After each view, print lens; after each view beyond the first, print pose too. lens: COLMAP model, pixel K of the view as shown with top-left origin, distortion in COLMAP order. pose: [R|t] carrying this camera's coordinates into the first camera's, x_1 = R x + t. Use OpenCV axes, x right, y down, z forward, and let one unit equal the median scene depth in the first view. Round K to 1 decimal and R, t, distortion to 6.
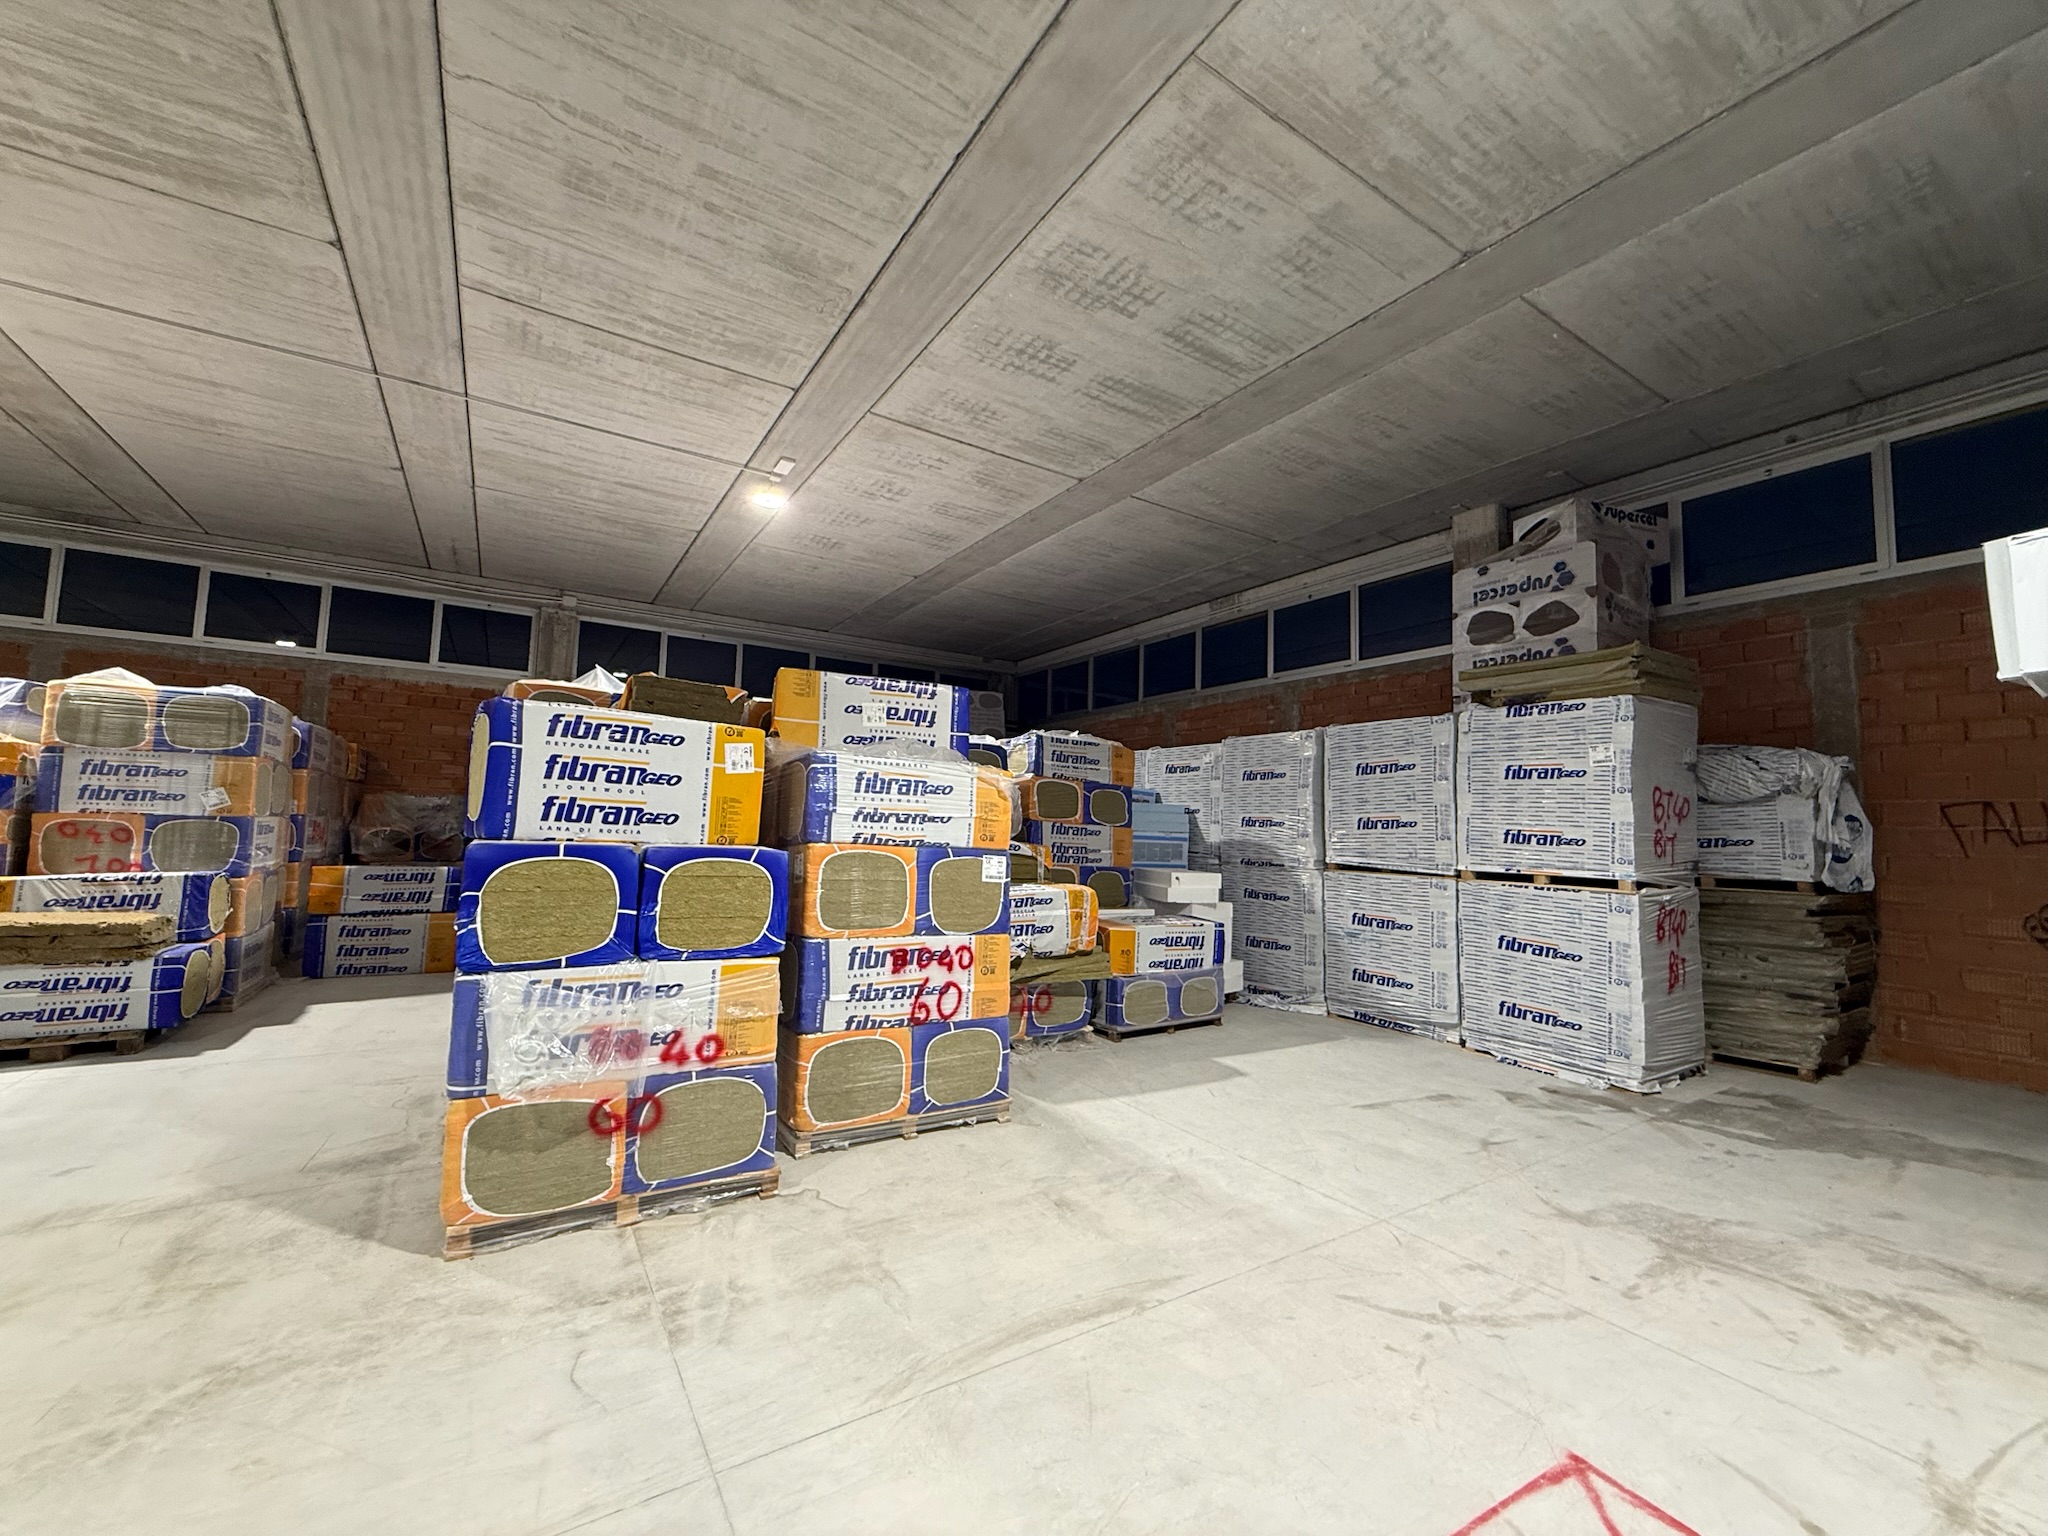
lens RADIAL K [[816.7, 0, 1021.3], [0, 816.7, 765.2], [0, 0, 1]] dist [-0.001905, 0.000186]
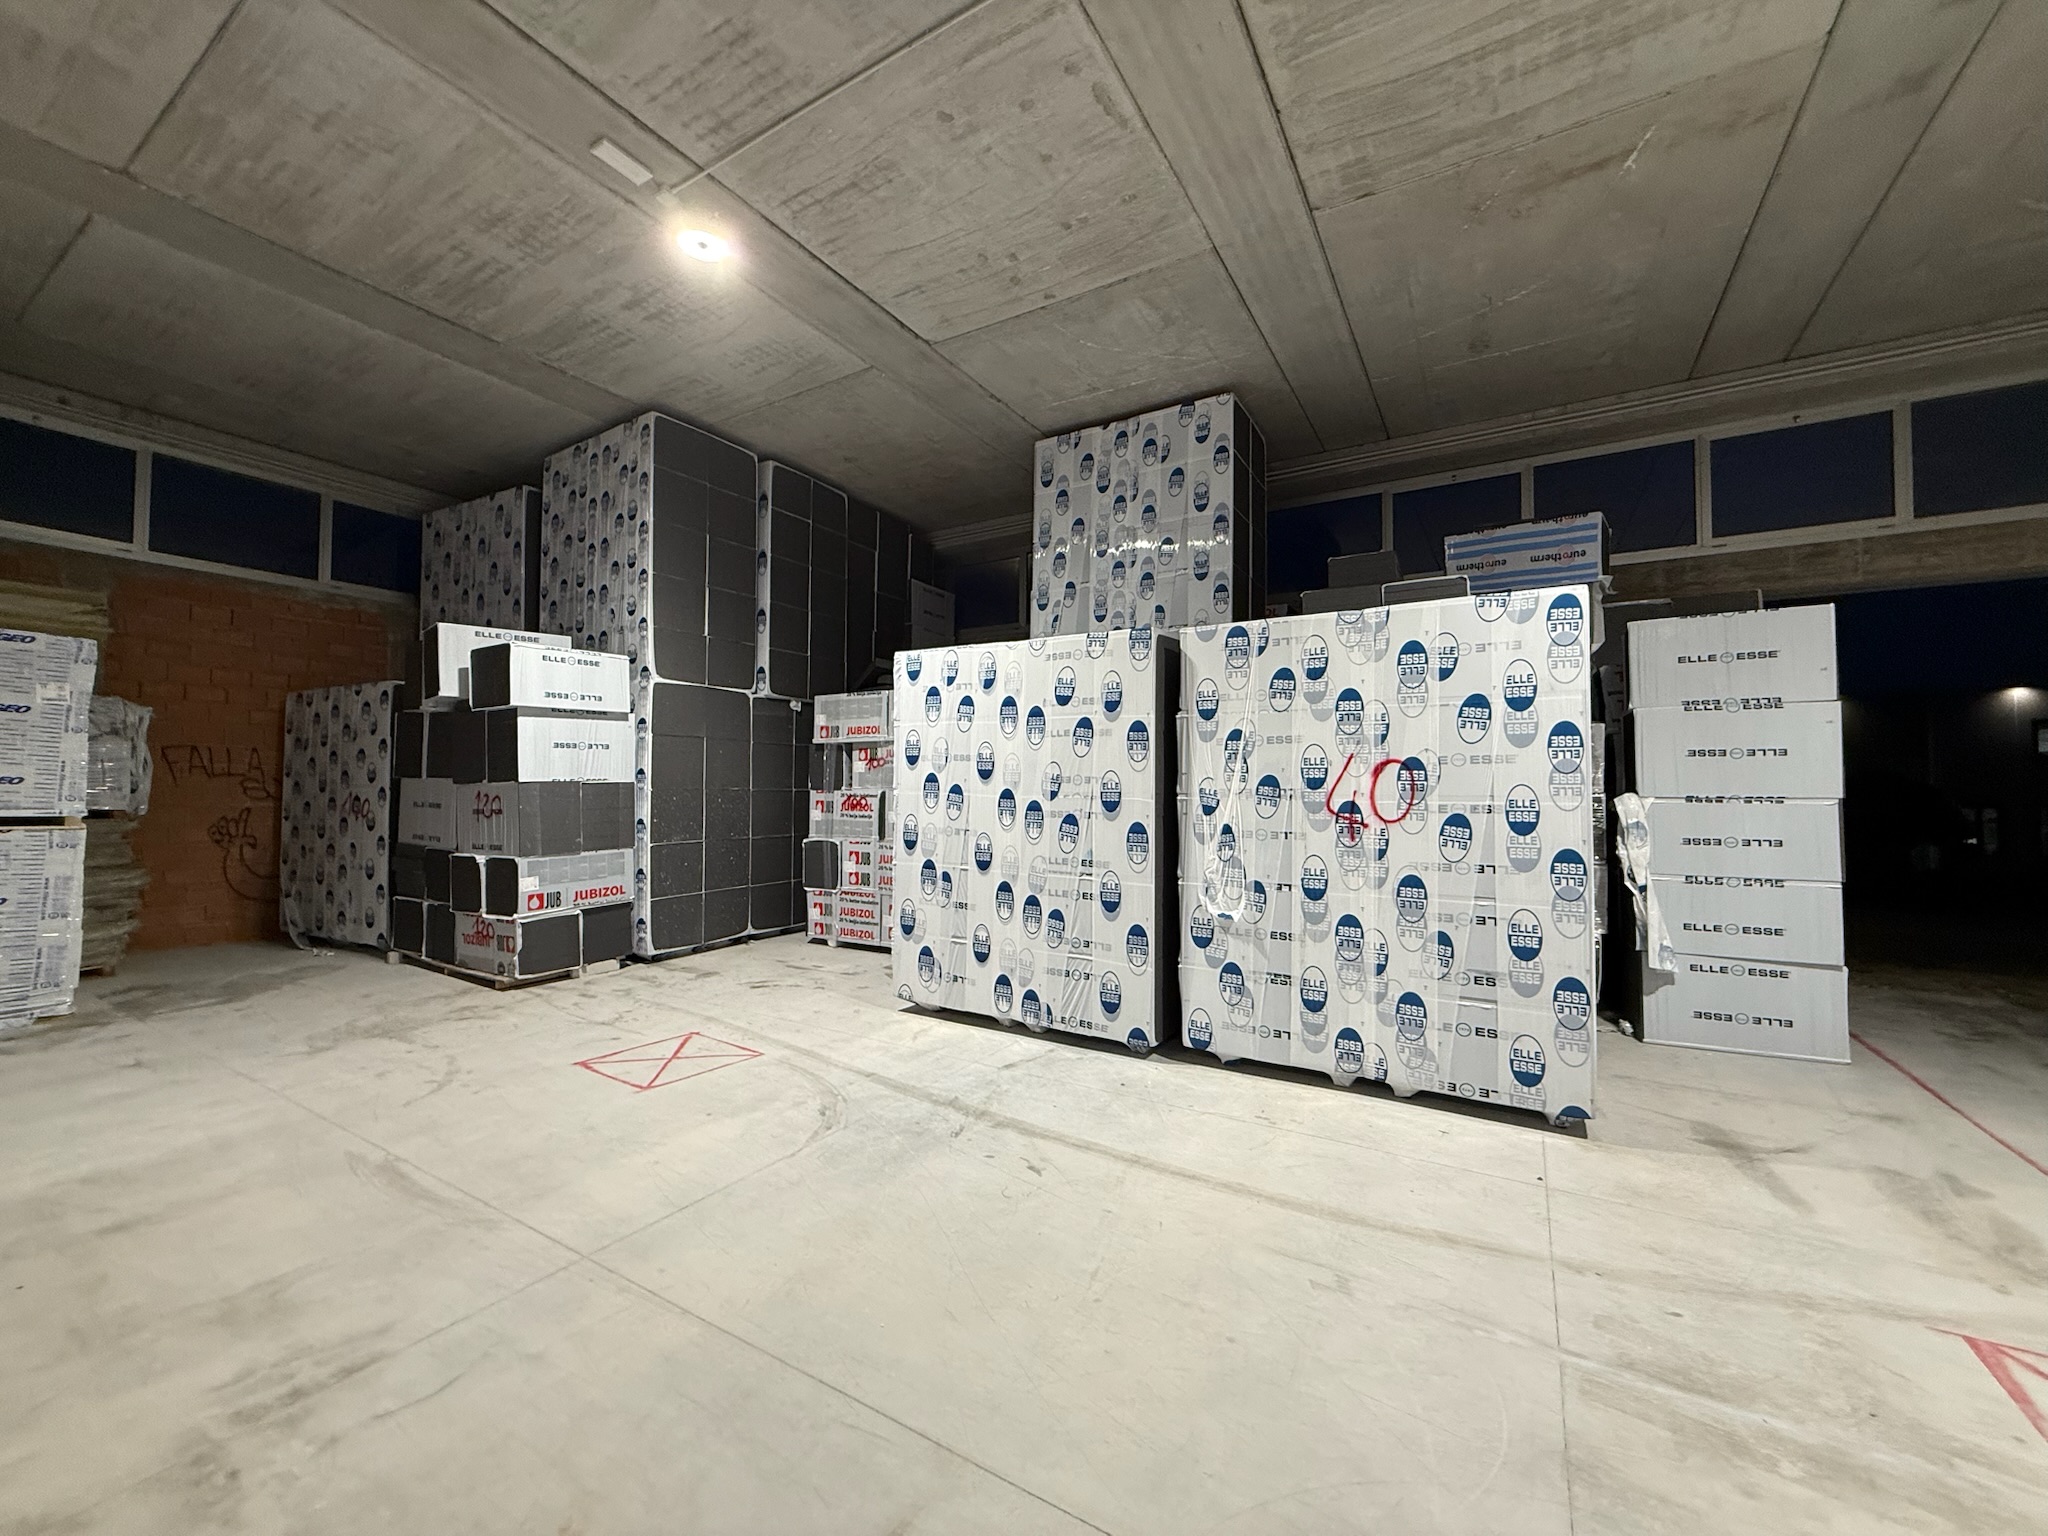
lens RADIAL K [[816.7, 0, 1010.4], [0, 816.7, 763.7], [0, 0, 1]] dist [-0.001905, 0.000186]
pose [[-0.431765, 0.000070, 0.901986, -0.719451], [-0.089942, 0.995013, -0.043131, 0.011605], [-0.897491, -0.099749, -0.429605, 0.383032]]
